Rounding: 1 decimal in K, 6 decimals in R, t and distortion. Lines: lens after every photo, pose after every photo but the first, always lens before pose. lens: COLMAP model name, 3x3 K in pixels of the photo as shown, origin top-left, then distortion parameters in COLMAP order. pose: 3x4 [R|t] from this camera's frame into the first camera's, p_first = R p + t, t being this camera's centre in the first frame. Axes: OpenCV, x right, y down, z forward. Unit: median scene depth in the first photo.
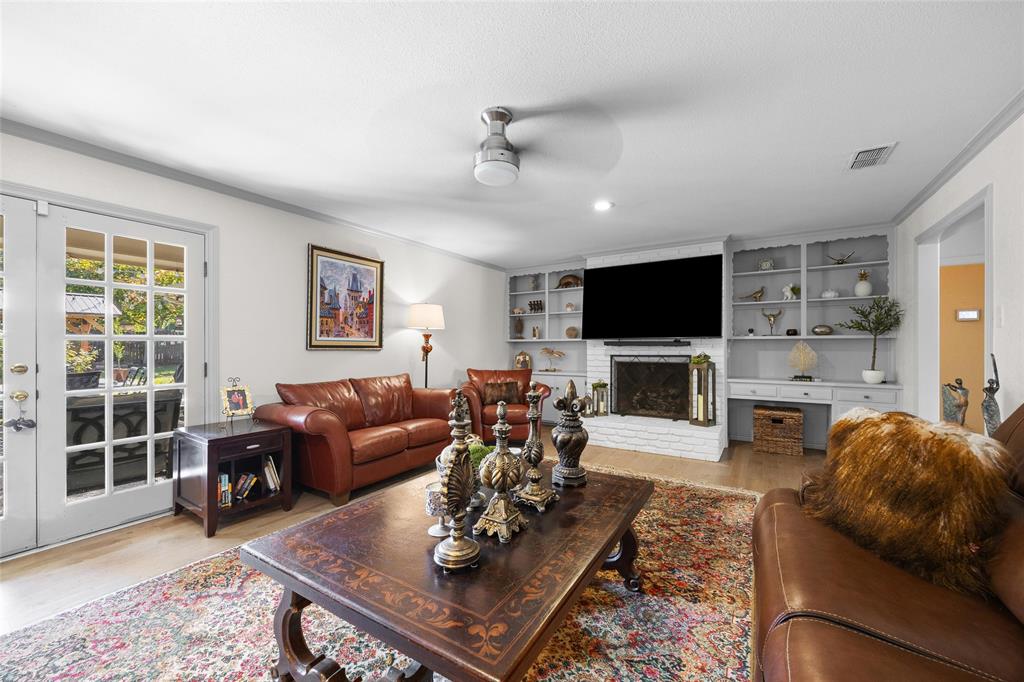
lens RADIAL K [[398.1, 0, 511.8], [0, 398.1, 344.4], [0, 0, 1]] dist [-0.001814, -0.000044]
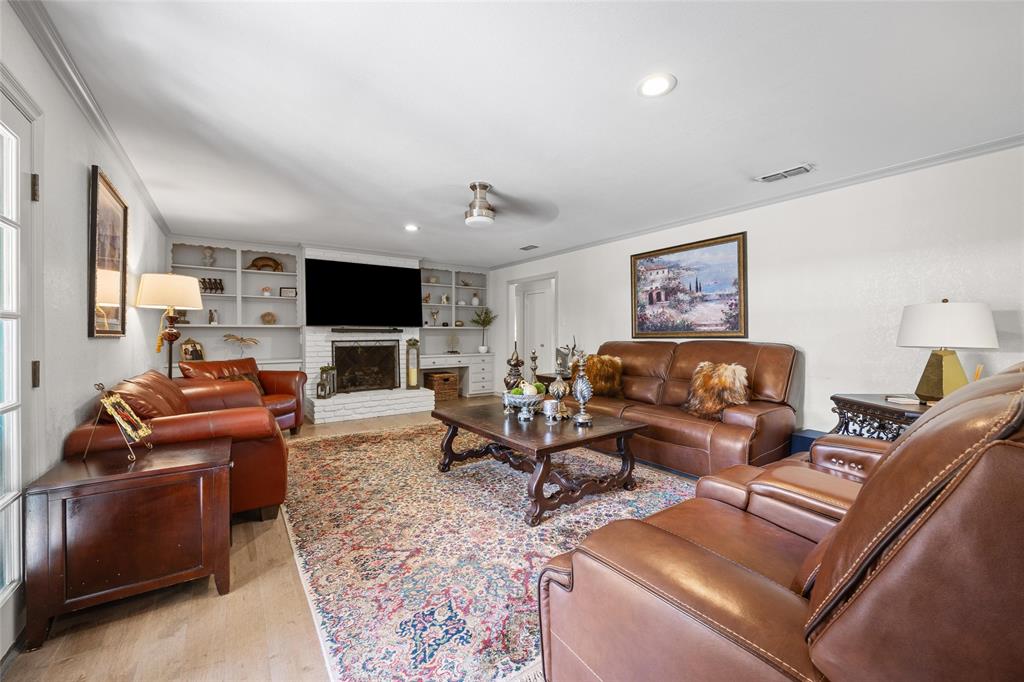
lens RADIAL K [[398.1, 0, 512.4], [0, 398.1, 336.4], [0, 0, 1]] dist [-0.001814, -0.000044]
pose [[0.382754, -0.006087, 0.923830, -0.667627], [-0.005094, 0.999949, 0.008699, 0.002831], [-0.923836, -0.008035, 0.382703, 0.129971]]
